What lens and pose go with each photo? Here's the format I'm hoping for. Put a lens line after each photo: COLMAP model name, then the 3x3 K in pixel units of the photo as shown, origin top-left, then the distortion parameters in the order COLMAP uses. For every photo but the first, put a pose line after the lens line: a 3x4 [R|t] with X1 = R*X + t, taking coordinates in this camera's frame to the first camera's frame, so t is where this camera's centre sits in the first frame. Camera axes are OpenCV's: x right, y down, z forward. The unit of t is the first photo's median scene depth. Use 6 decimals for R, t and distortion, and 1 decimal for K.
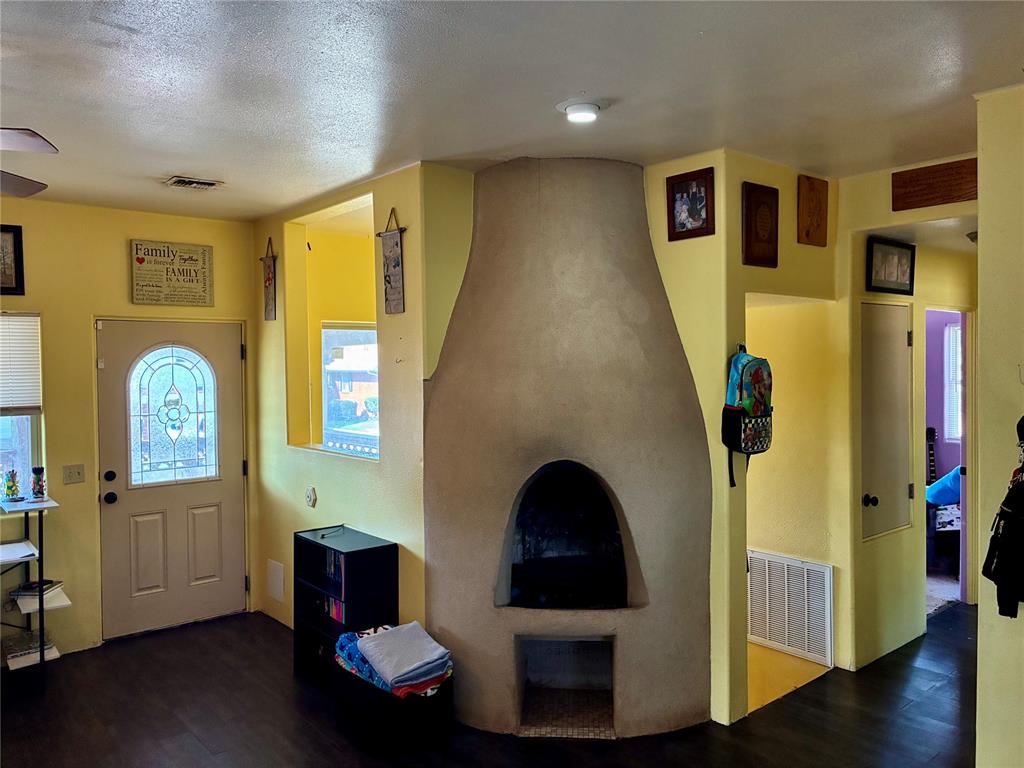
lens RADIAL K [[787.3, 0, 512.5], [0, 787.3, 382.7], [0, 0, 1]] dist [0.015280, -0.009691]
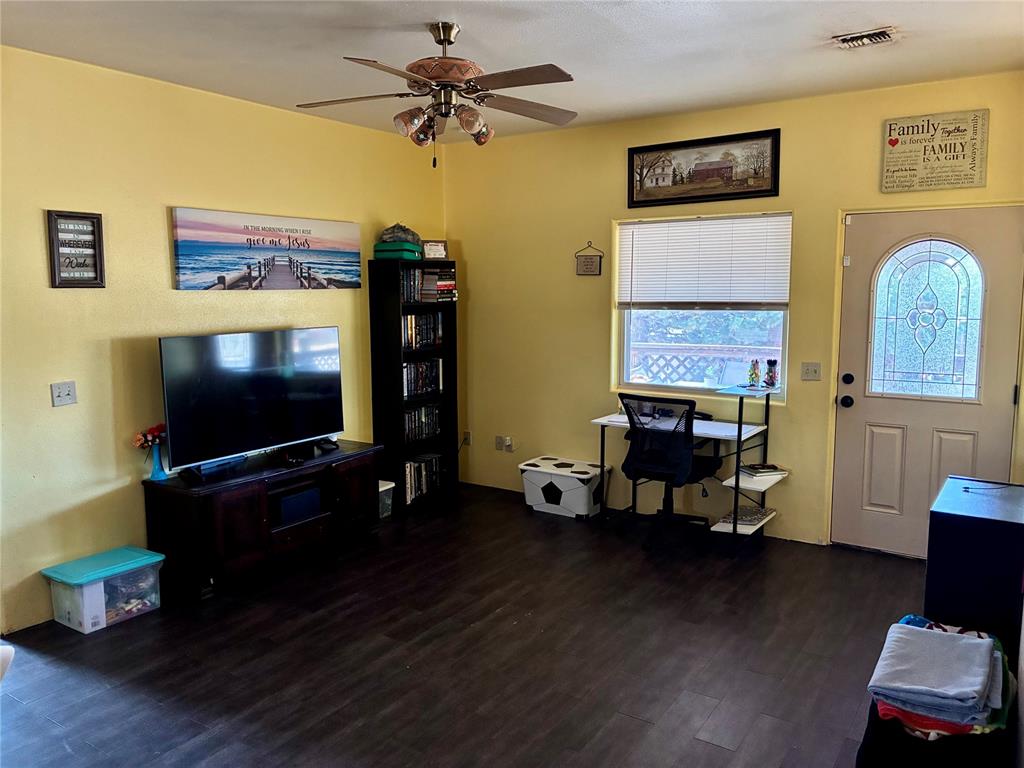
lens RADIAL K [[787.3, 0, 512.8], [0, 787.3, 380.6], [0, 0, 1]] dist [0.015280, -0.009691]
pose [[0.269162, 0.125058, -0.954941, 0.296790], [-0.023272, 0.992089, 0.123364, 0.011051], [0.962814, -0.010982, 0.269943, 0.345938]]
